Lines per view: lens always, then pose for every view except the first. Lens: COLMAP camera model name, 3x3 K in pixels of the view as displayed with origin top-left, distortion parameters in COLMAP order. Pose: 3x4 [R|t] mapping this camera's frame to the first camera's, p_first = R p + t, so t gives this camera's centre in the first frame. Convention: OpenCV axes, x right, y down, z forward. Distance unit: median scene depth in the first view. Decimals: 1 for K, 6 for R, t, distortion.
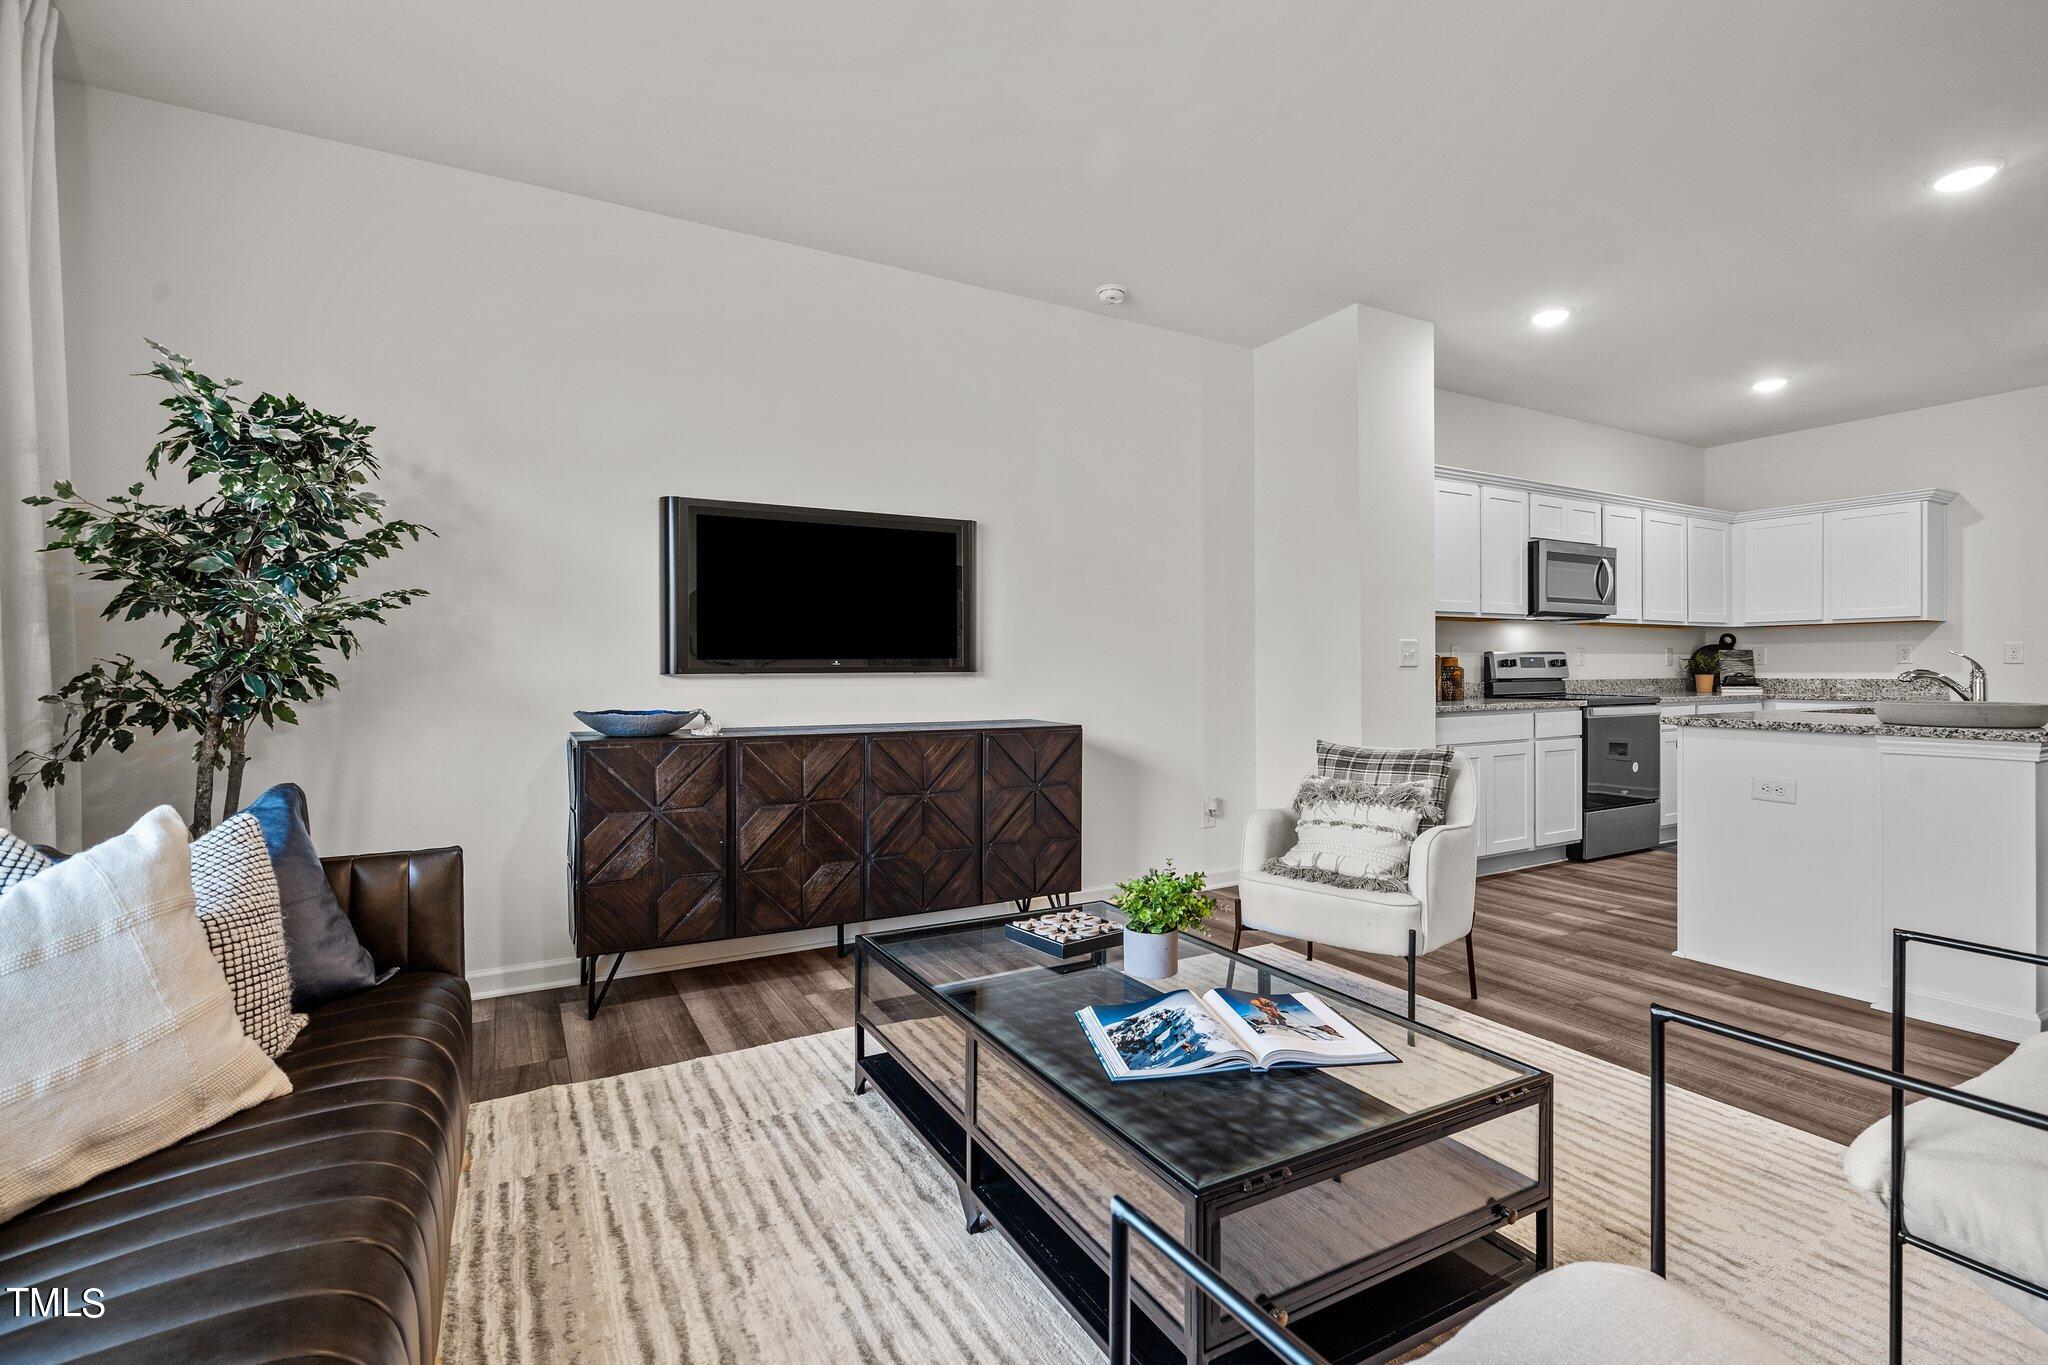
lens RADIAL K [[939.2, 0, 1016.9], [0, 939.2, 676.4], [0, 0, 1]] dist [-0.004721, 0.002699]
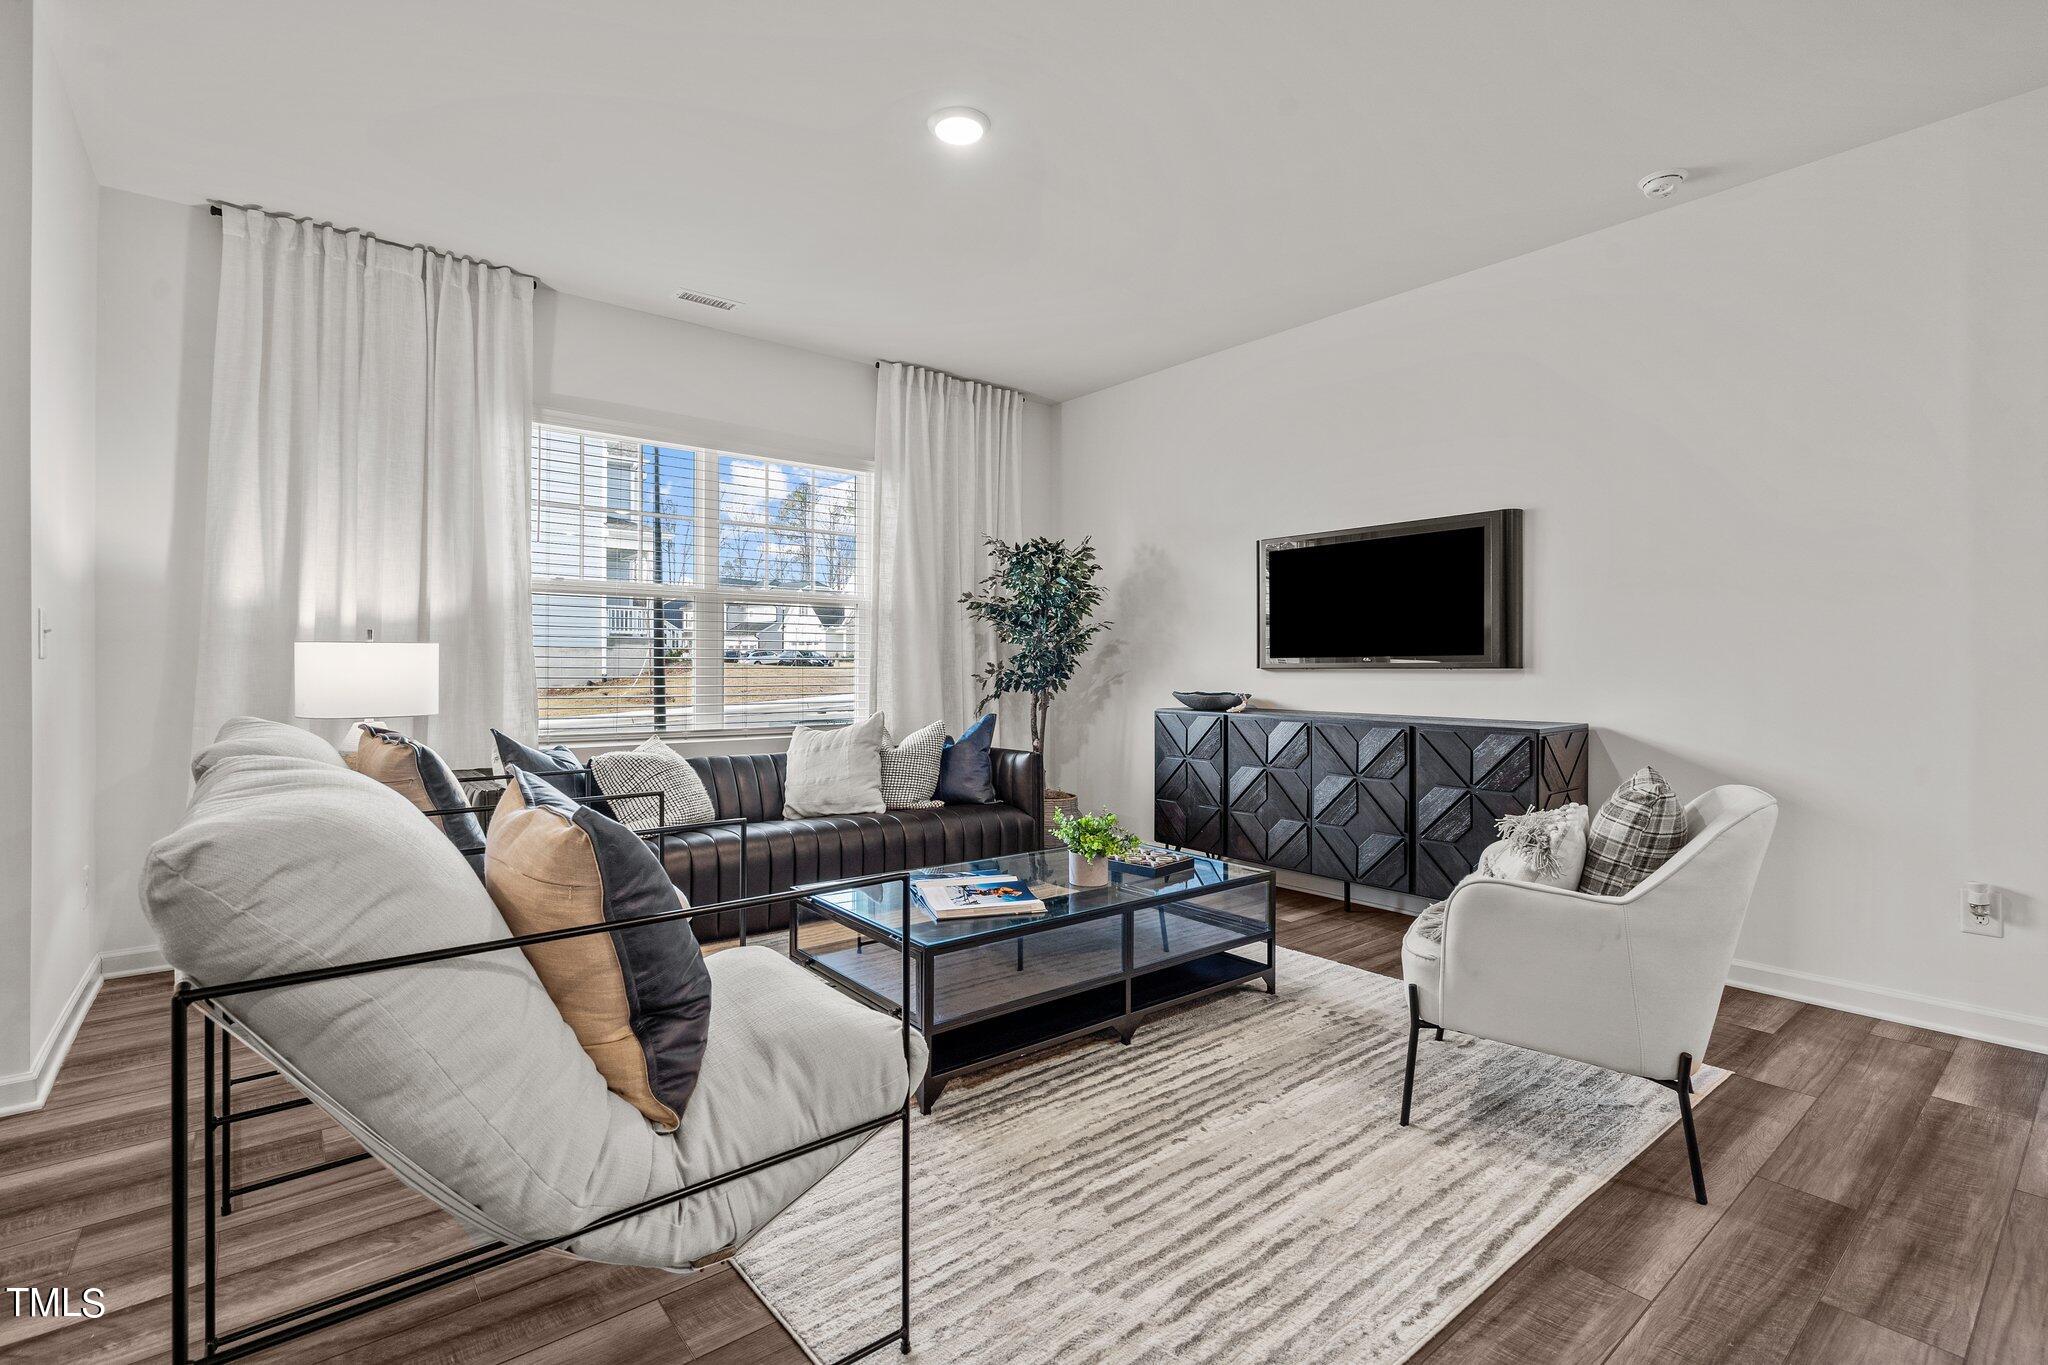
lens RADIAL K [[939.2, 0, 1032.7], [0, 939.2, 665.5], [0, 0, 1]] dist [-0.004721, 0.002699]
pose [[0.173154, 0.000680, -0.984894, 0.545818], [-0.010791, 0.999941, -0.001207, -0.000353], [0.984836, 0.010837, 0.173151, 0.248855]]
